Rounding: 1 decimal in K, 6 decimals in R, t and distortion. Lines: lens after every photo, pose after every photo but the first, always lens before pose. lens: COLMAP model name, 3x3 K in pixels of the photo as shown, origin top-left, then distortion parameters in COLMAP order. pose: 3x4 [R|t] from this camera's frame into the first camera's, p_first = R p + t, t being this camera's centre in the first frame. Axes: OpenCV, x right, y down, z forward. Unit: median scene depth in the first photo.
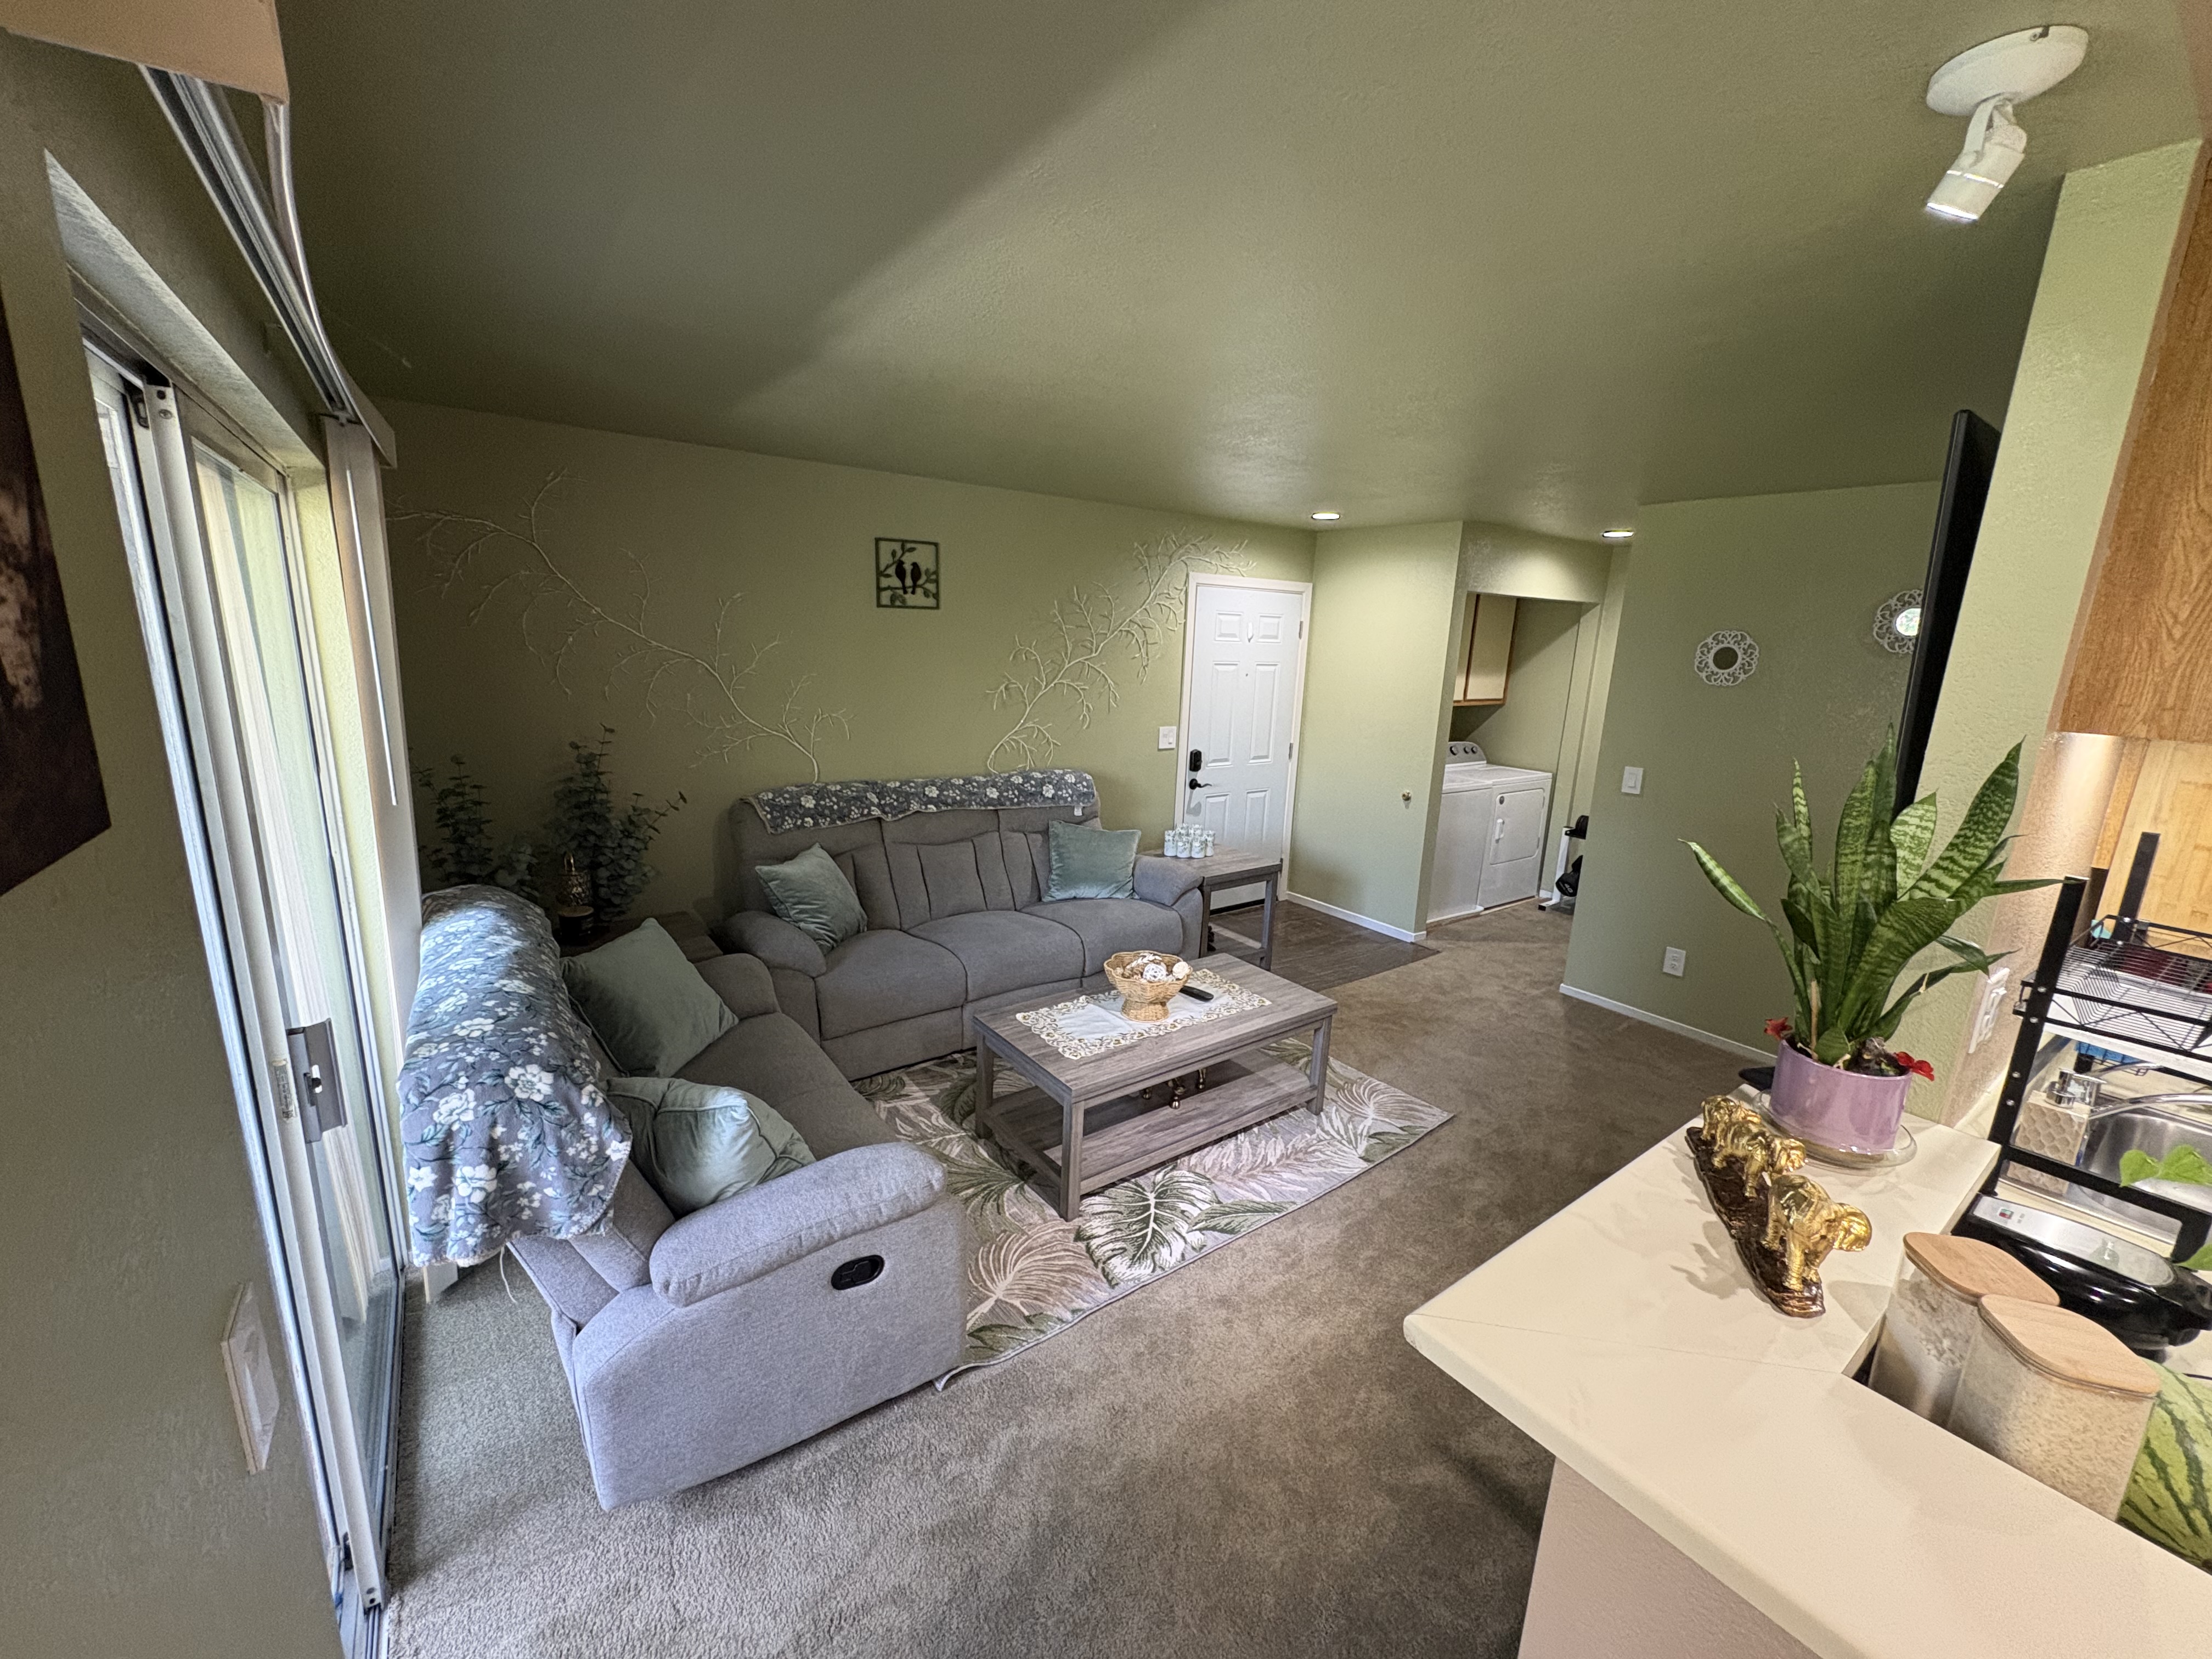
lens RADIAL K [[884.9, 0, 1104.9], [0, 884.9, 827.8], [0, 0, 1]] dist [-0.000939, 0.000907]
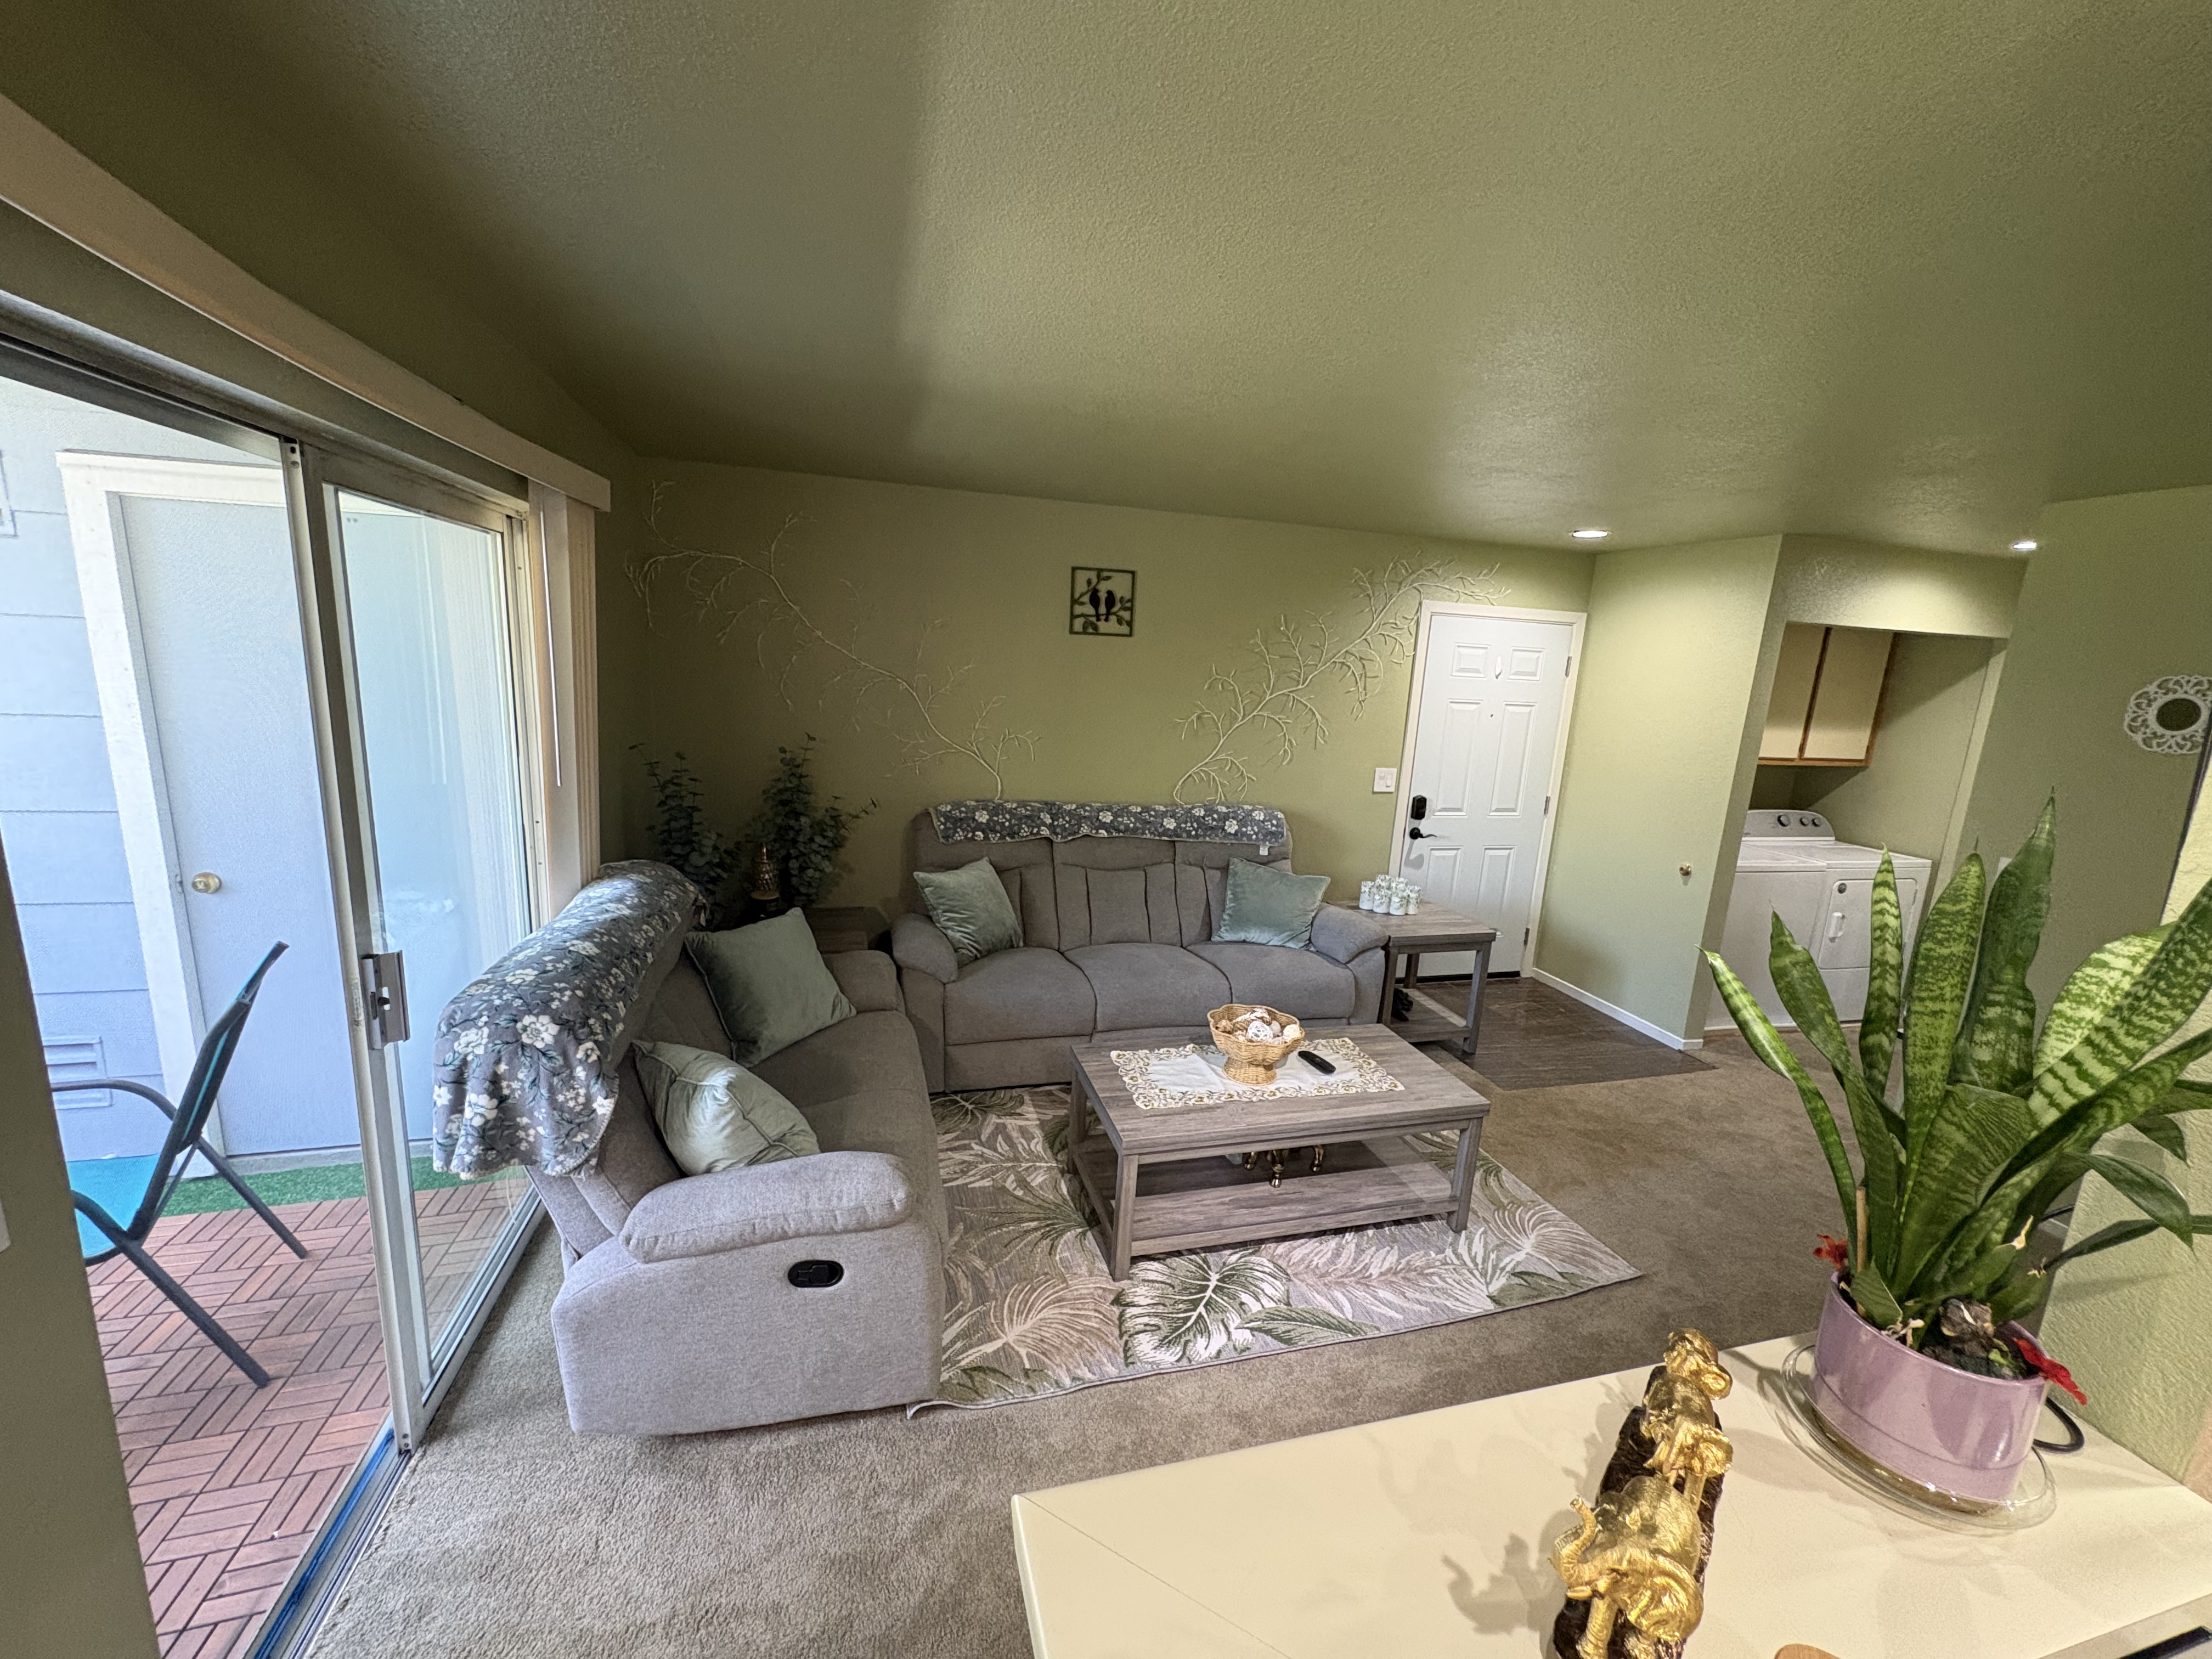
lens RADIAL K [[884.9, 0, 1105.1], [0, 884.9, 827.7], [0, 0, 1]] dist [-0.000939, 0.000907]
pose [[0.935182, 0.082631, -0.344394, 0.188378], [-0.096044, 0.995133, -0.022038, -0.008179], [0.340897, 0.053687, 0.938567, 0.076271]]
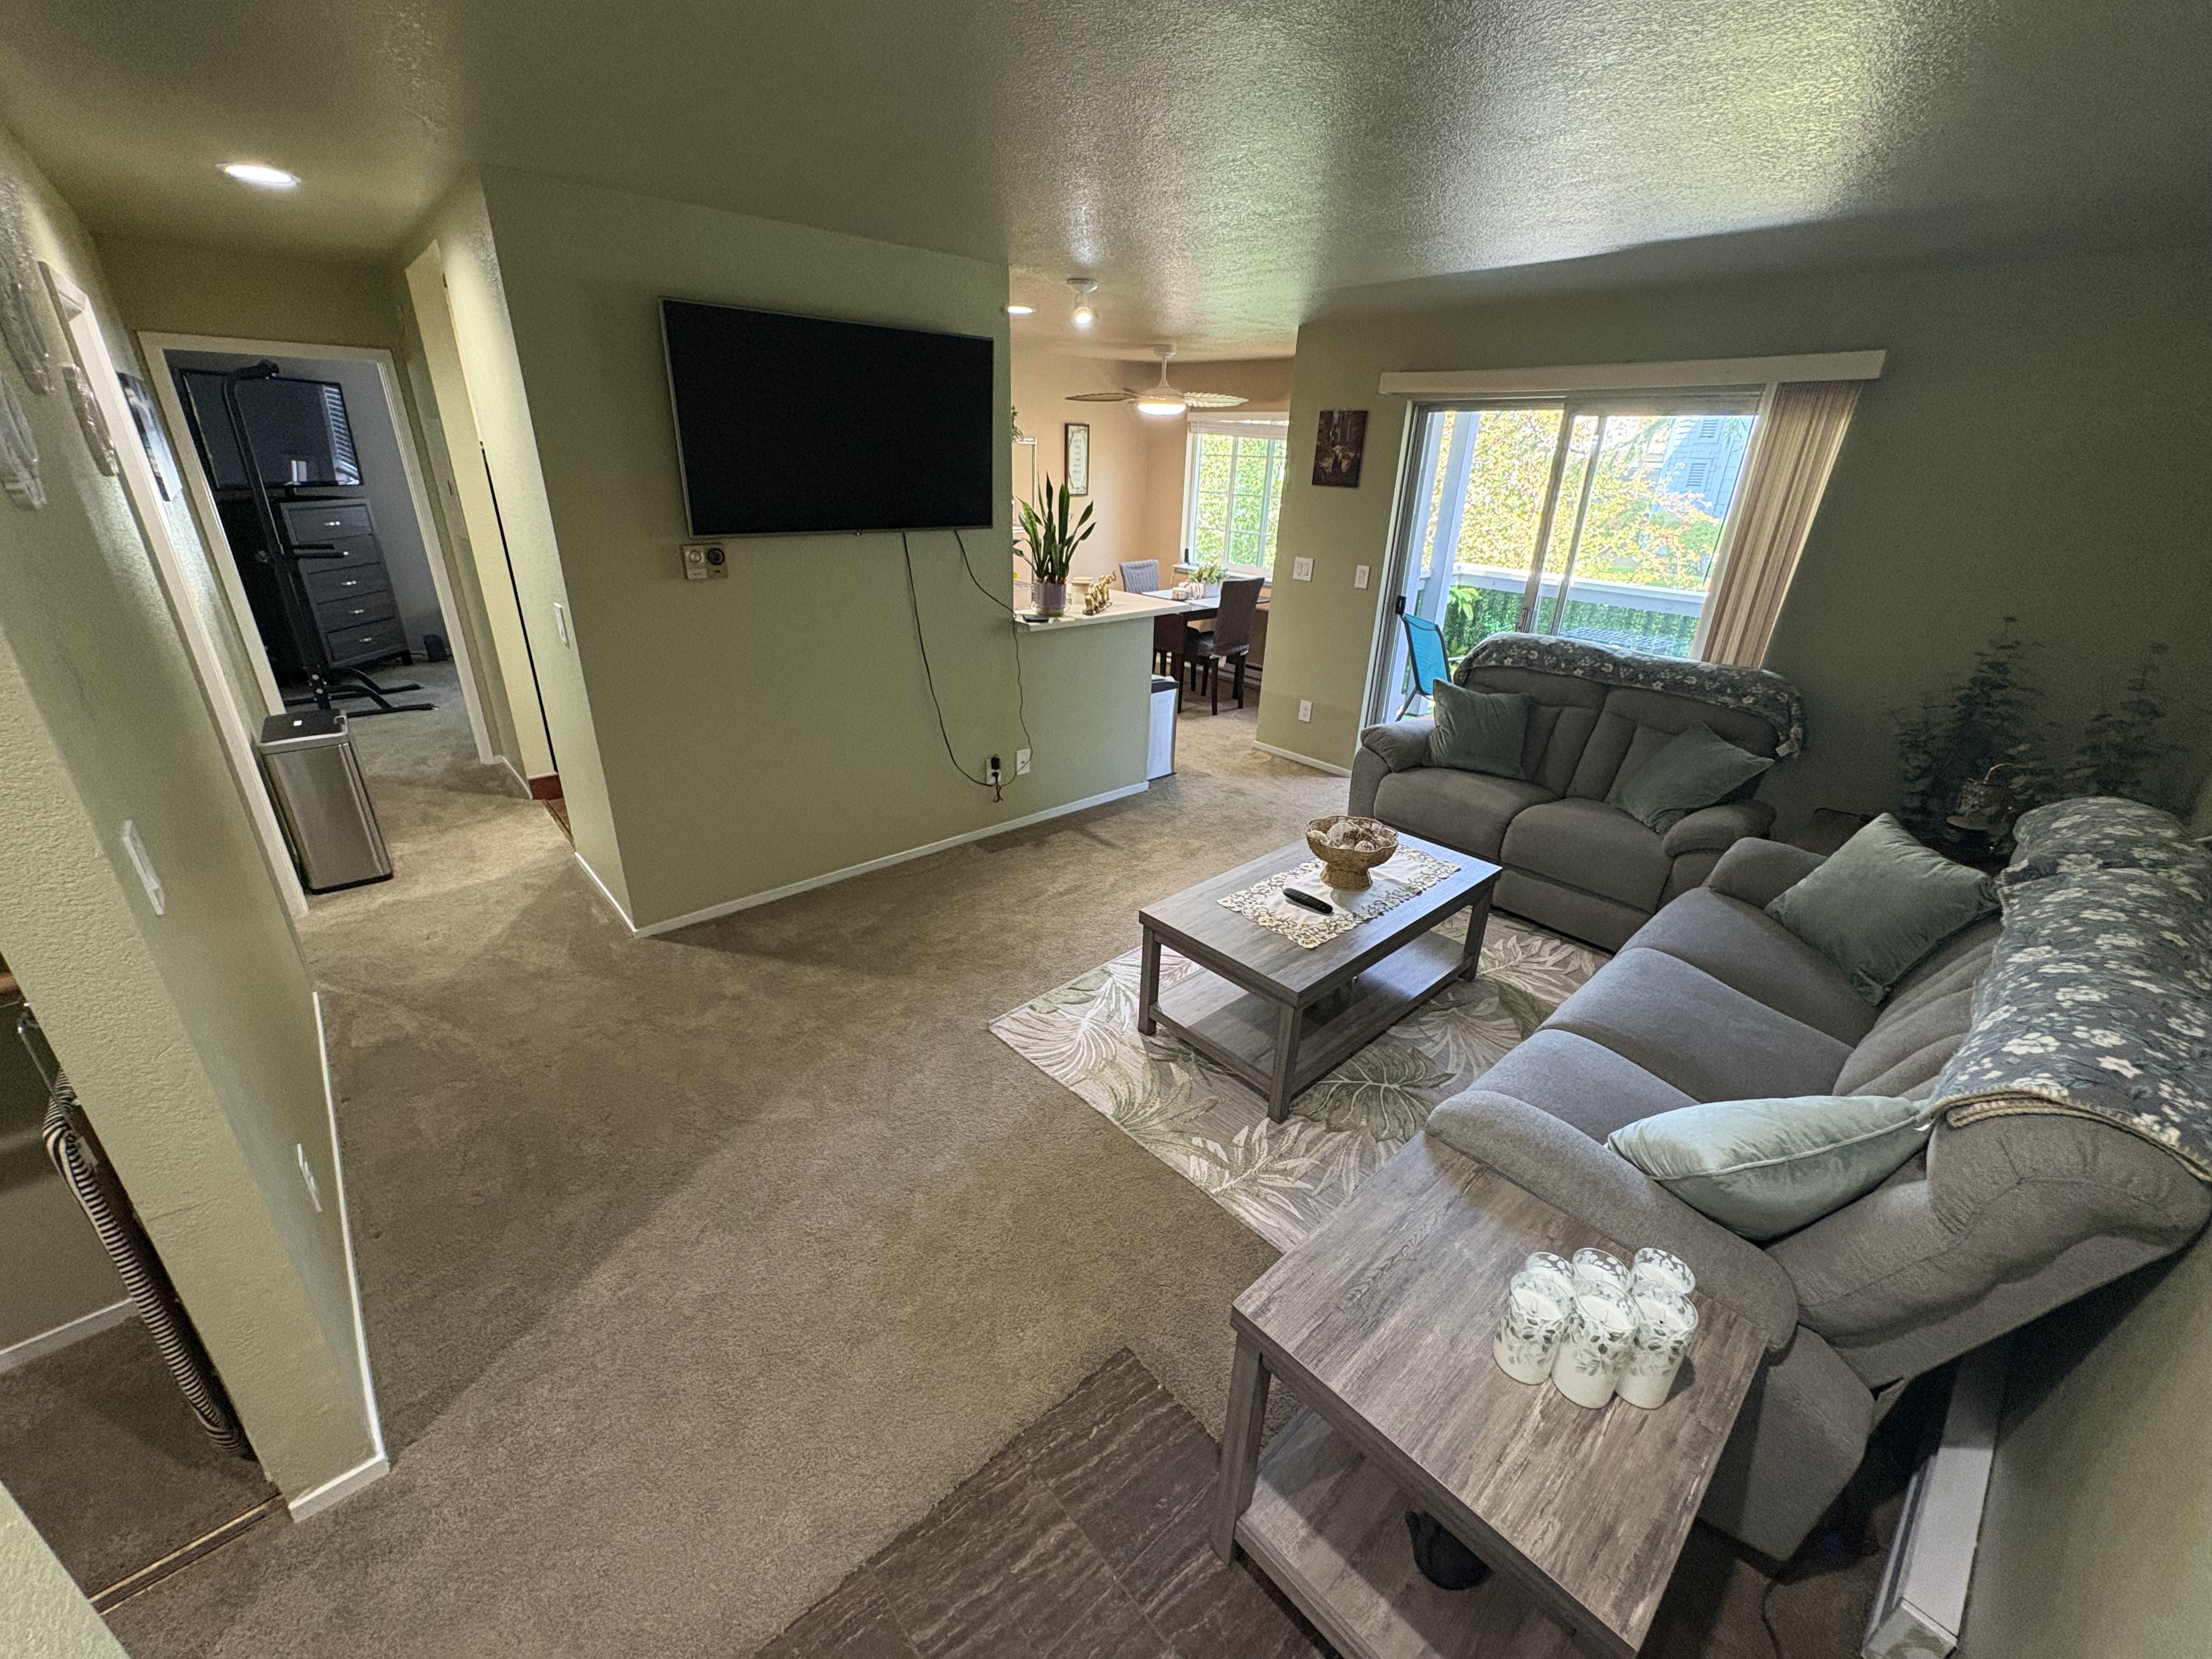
lens RADIAL K [[884.9, 0, 1101.0], [0, 884.9, 833.0], [0, 0, 1]] dist [-0.000939, 0.000907]
pose [[-0.994308, -0.023592, -0.103897, 0.389253], [-0.079781, 0.811191, 0.579313, -0.346978], [0.070613, 0.584305, -0.808456, 1.631564]]
